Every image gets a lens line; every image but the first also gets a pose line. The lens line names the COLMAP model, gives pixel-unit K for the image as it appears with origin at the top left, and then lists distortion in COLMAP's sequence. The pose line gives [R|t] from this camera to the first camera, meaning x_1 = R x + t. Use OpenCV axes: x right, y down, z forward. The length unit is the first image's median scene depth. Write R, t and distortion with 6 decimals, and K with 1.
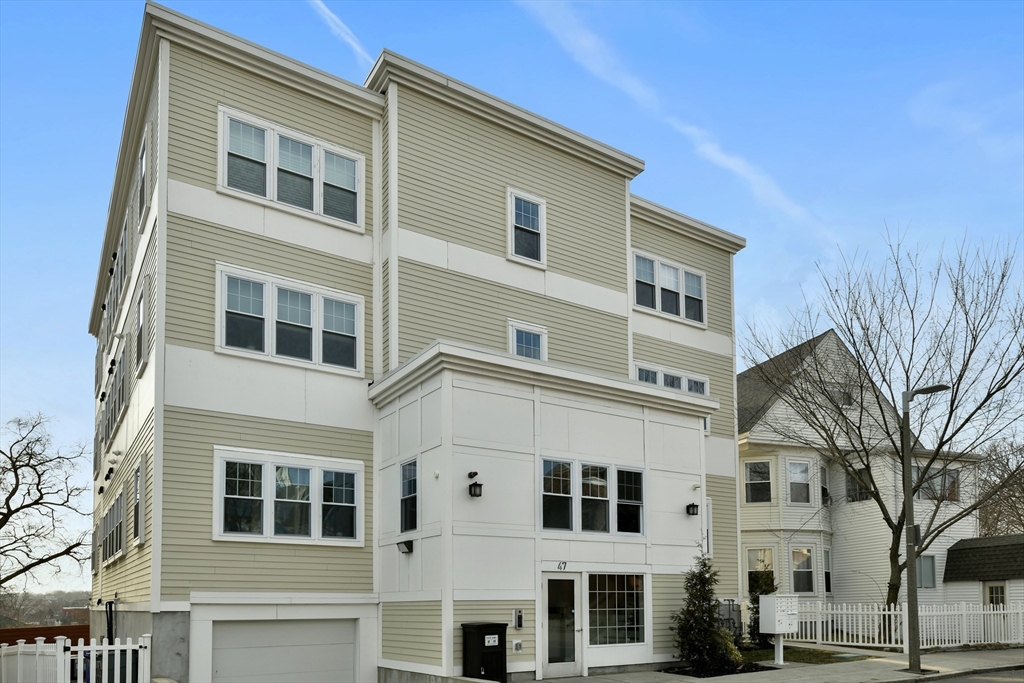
lens RADIAL K [[638.0, 0, 510.6], [0, 638.0, 369.6], [0, 0, 1]] dist [-0.009046, -0.003473]
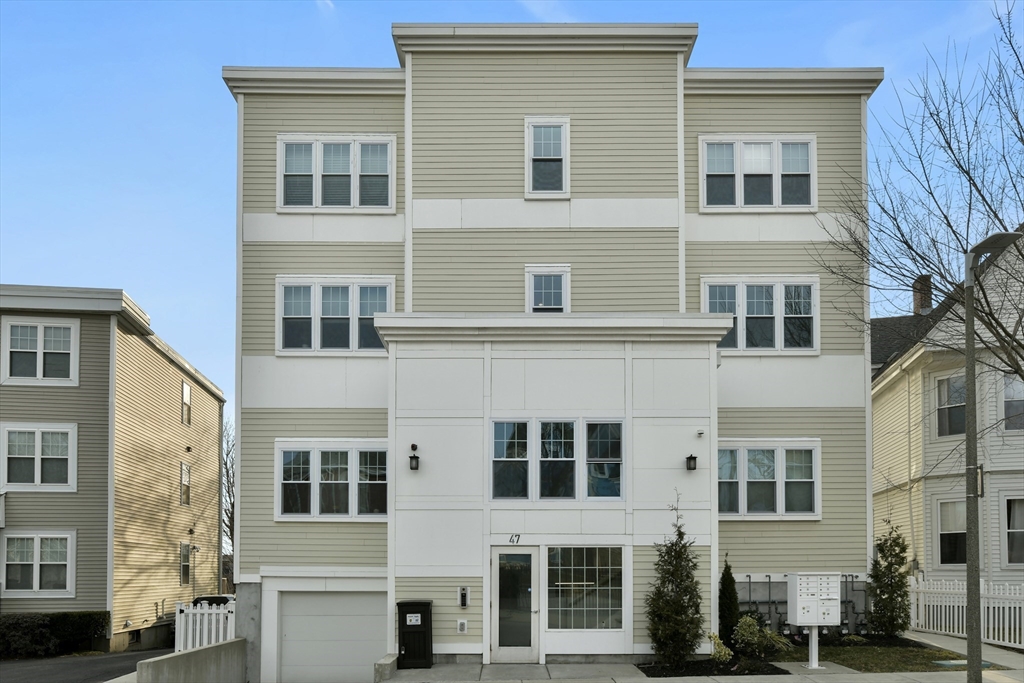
lens RADIAL K [[683.6, 0, 511.9], [0, 683.6, 341.4], [0, 0, 1]] dist [-0.017995, 0.003478]
pose [[0.842759, -0.165767, -0.512131, 0.561219], [0.182902, 0.982981, -0.017190, 0.048384], [0.506265, -0.079182, 0.858735, 0.186100]]
